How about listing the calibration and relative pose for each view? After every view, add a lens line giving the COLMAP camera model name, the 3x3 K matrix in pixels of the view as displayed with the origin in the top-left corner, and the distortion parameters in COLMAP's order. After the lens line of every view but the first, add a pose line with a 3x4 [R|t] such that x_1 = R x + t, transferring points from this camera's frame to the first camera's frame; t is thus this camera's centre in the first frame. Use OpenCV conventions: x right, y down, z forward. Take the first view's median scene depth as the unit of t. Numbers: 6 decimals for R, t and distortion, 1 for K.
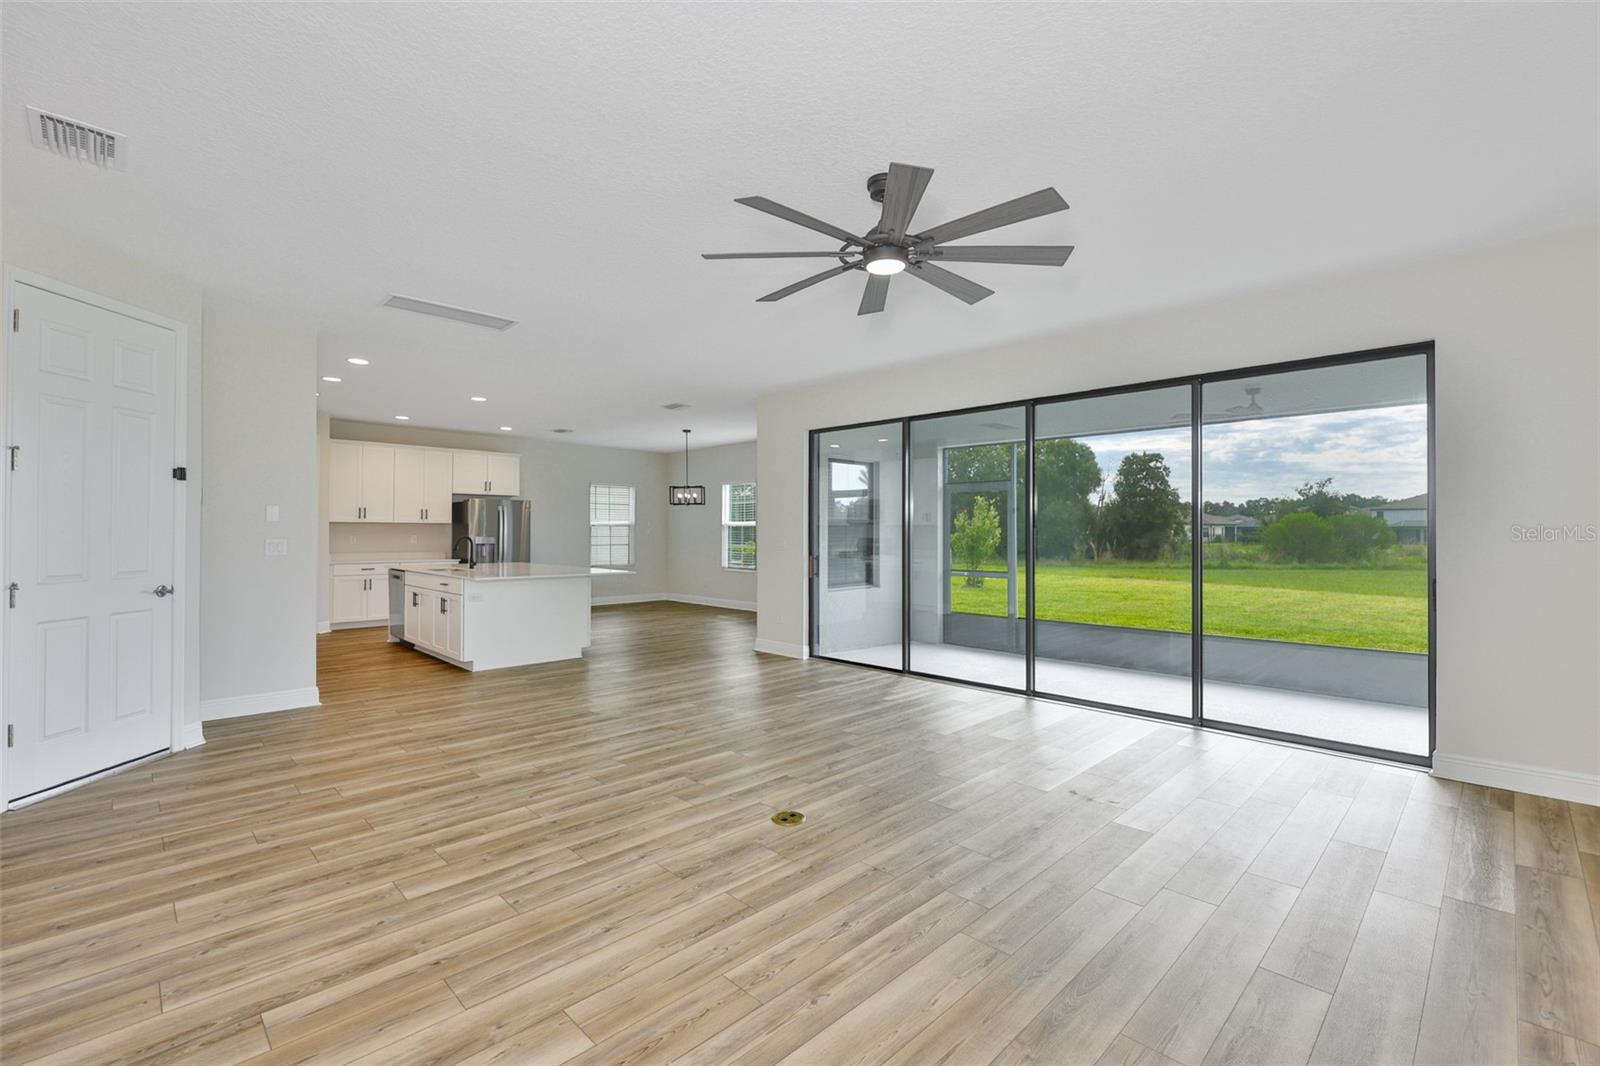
lens RADIAL K [[678.1, 0, 837.1], [0, 678.1, 518.1], [0, 0, 1]] dist [0.000272, 0.000092]
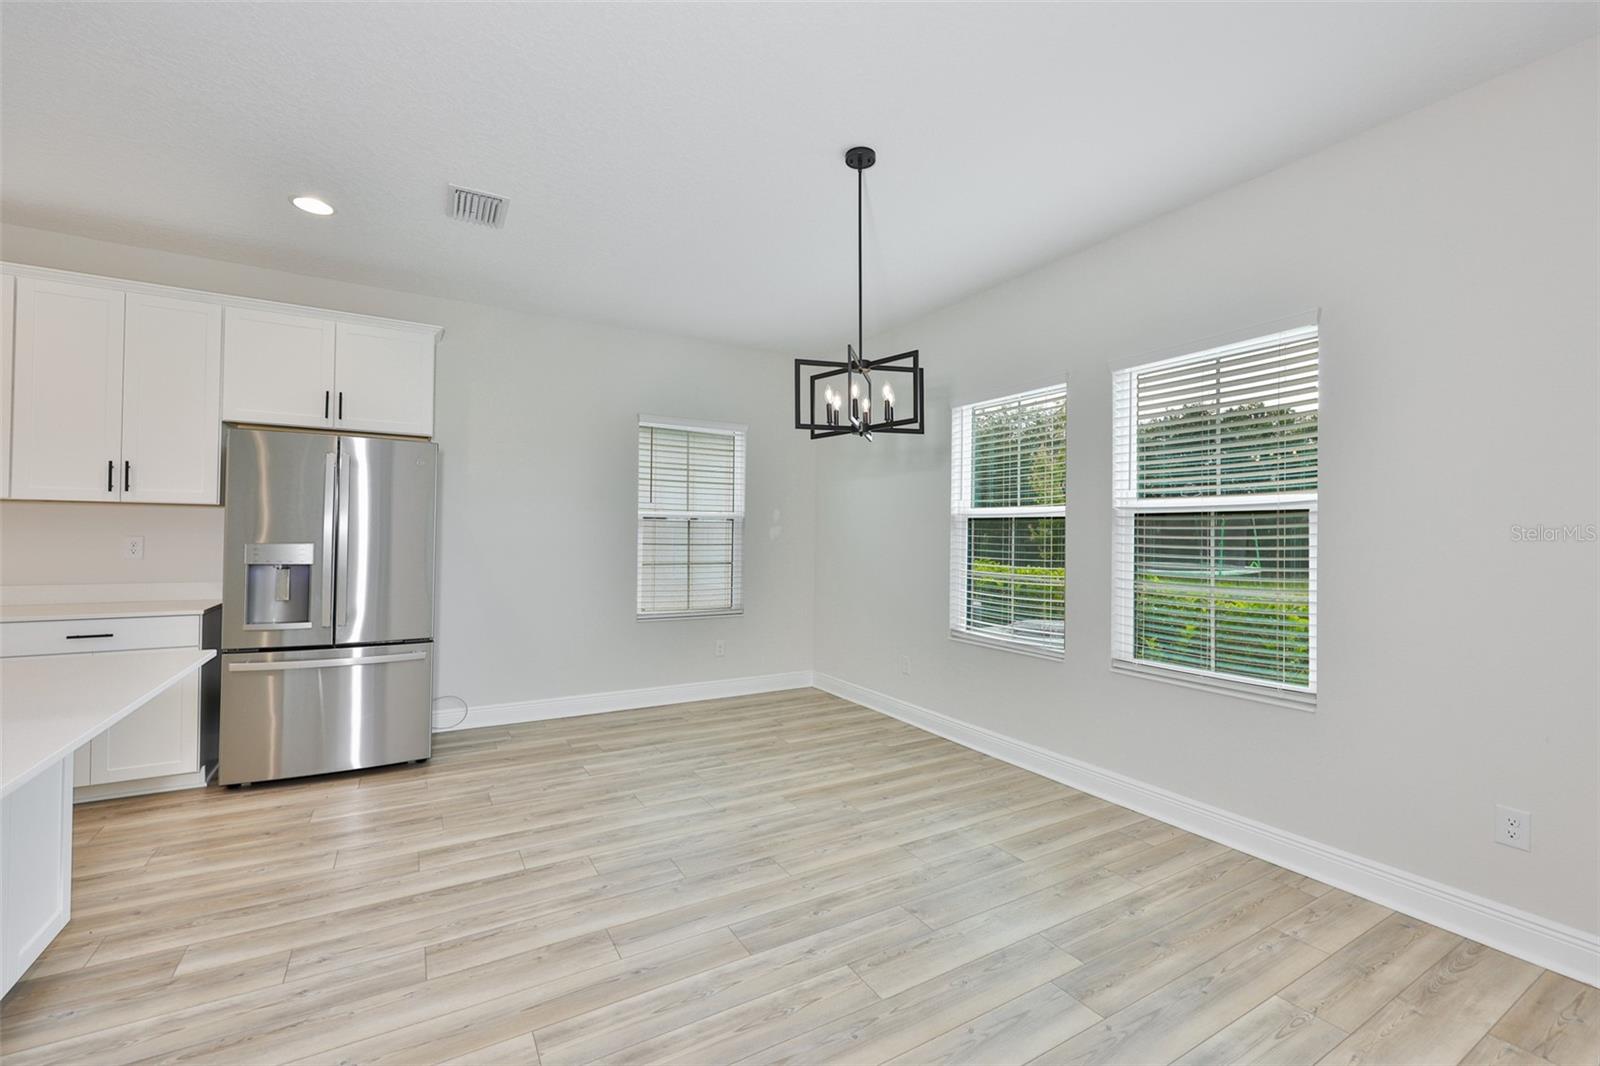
lens RADIAL K [[682.9, 0, 797.0], [0, 682.9, 527.2], [0, 0, 1]] dist [0.000823, 0.000141]
pose [[0.952094, 0.005408, -0.305757, -0.386820], [-0.003098, 0.999963, 0.008040, 0.036633], [0.305789, -0.006707, 0.952076, 1.753974]]
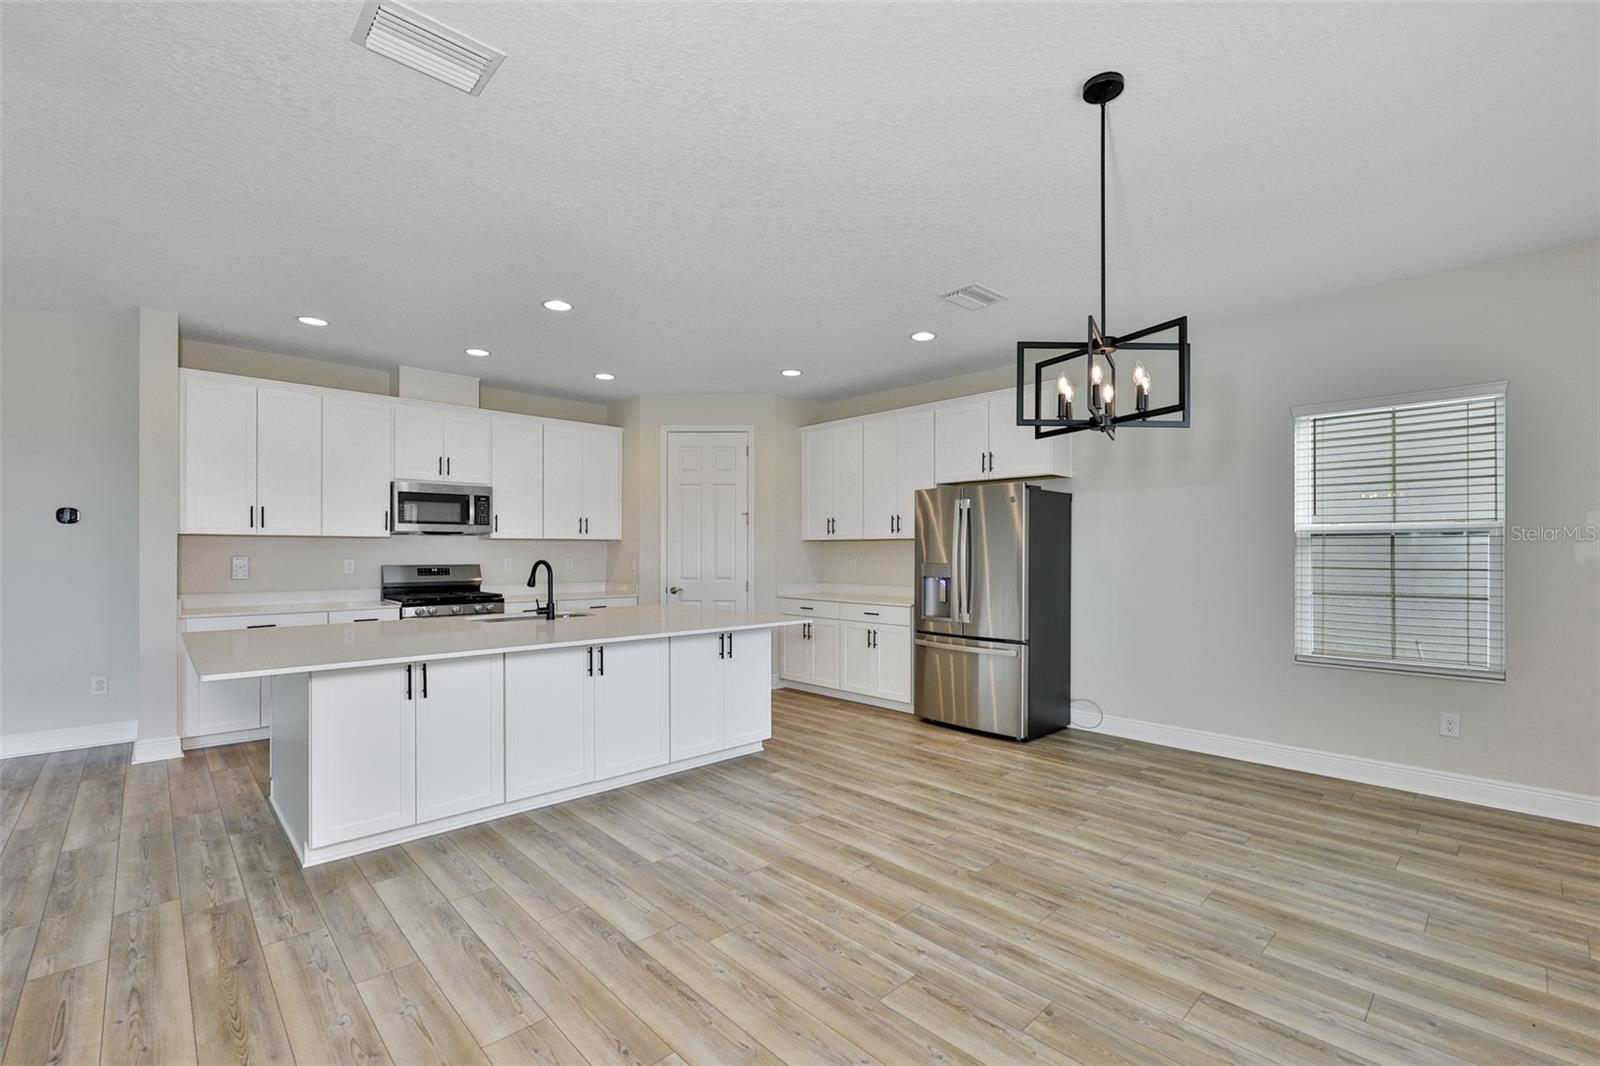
lens RADIAL K [[683.3, 0, 800.3], [0, 683.3, 553.0], [0, 0, 1]] dist [-0.001110, -0.000125]
pose [[-0.079754, -0.003374, -0.996809, -0.001935], [0.019283, 0.999802, -0.004927, 0.047934], [0.996628, -0.019615, -0.079673, 2.185439]]
